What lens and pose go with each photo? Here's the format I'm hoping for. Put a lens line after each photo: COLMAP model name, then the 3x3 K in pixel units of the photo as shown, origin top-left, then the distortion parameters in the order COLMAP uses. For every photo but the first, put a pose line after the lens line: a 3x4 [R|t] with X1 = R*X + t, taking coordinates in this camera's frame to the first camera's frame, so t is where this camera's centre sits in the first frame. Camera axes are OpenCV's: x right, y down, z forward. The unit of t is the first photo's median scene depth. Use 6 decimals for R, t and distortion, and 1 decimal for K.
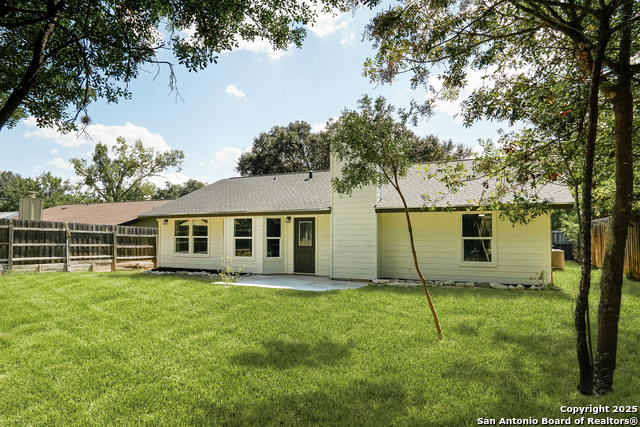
lens RADIAL K [[332.6, 0, 320.0], [0, 332.6, 213.5], [0, 0, 1]] dist [-0.001252, -0.000146]
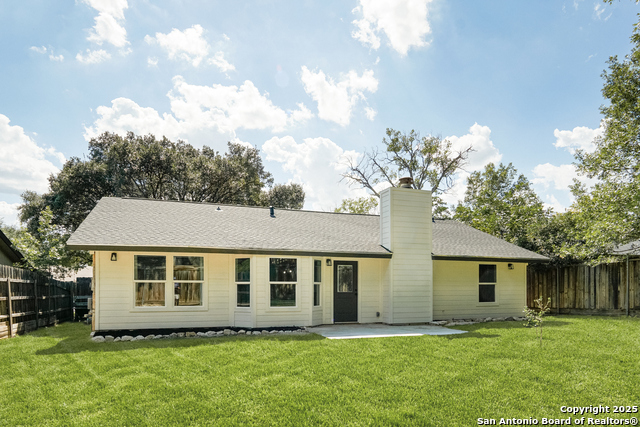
lens RADIAL K [[347.7, 0, 320.0], [0, 347.7, 213.5], [0, 0, 1]] dist [-0.006368, -0.000978]
pose [[0.779411, 0.123468, 0.614227, -0.707719], [-0.047923, 0.989266, -0.138044, 0.019073], [-0.624678, 0.078158, 0.776962, 0.274488]]
